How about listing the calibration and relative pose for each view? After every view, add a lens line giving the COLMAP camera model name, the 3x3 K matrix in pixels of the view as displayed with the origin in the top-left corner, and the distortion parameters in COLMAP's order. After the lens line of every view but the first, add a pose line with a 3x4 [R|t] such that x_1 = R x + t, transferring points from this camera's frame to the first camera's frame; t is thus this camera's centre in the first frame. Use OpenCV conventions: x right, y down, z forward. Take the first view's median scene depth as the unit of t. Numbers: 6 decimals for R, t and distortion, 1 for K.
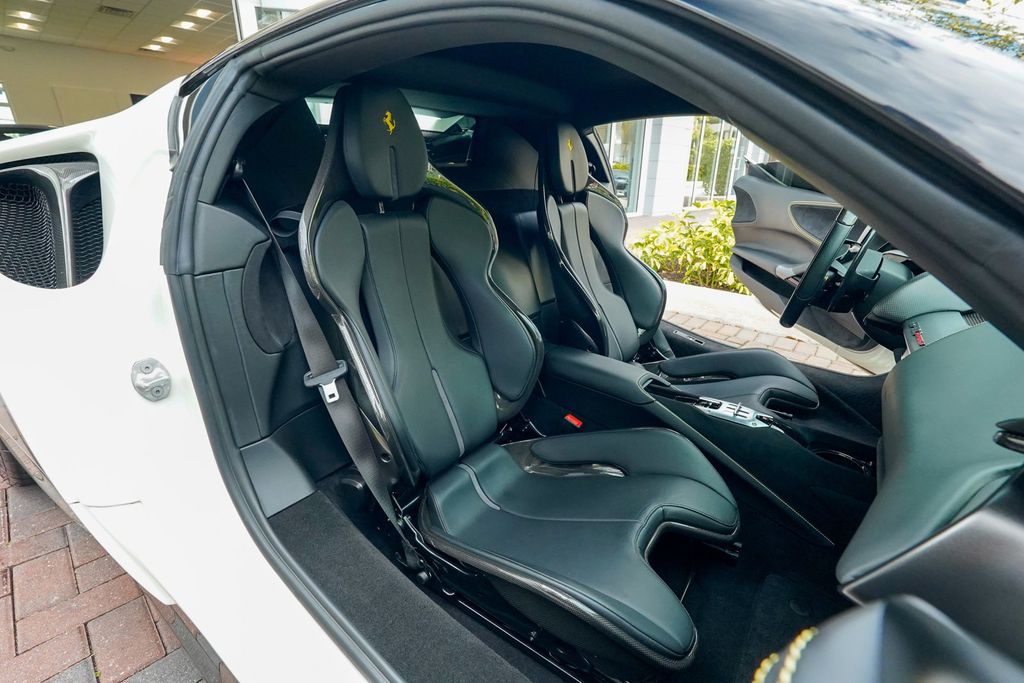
lens RADIAL K [[469.7, 0, 512.3], [0, 469.7, 342.9], [0, 0, 1]] dist [-0.017217, 0.009194]
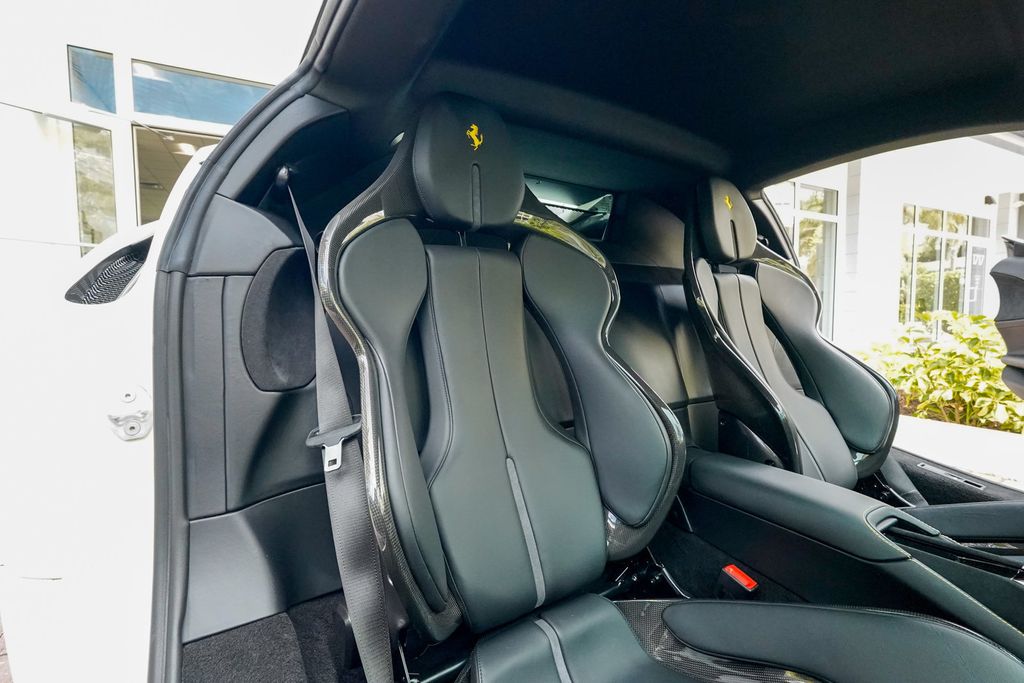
lens RADIAL K [[469.7, 0, 511.9], [0, 469.7, 345.0], [0, 0, 1]] dist [-0.017217, 0.009194]
pose [[0.938684, 0.000323, -0.344779, 0.063283], [-0.101164, 0.956242, -0.274530, 0.075663], [0.329604, 0.292576, 0.897642, 0.293359]]
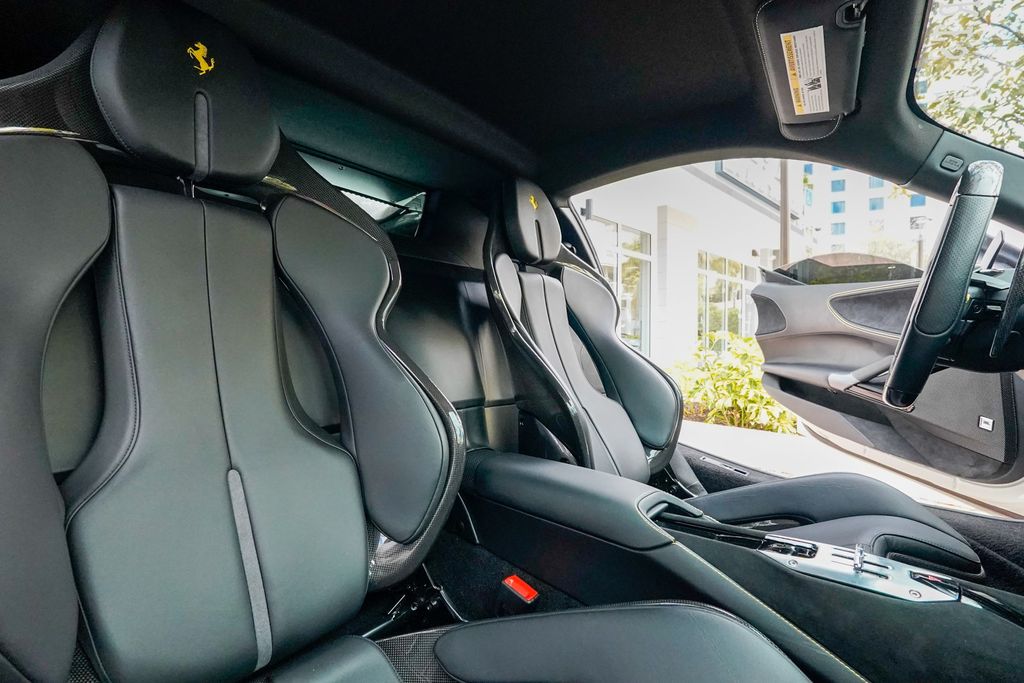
lens RADIAL K [[469.7, 0, 508.7], [0, 469.7, 348.7], [0, 0, 1]] dist [-0.017217, 0.009194]
pose [[0.998871, -0.009121, -0.046628, 0.141236], [-0.007217, 0.940878, -0.338668, 0.090100], [0.046960, 0.338622, 0.939750, 0.417907]]
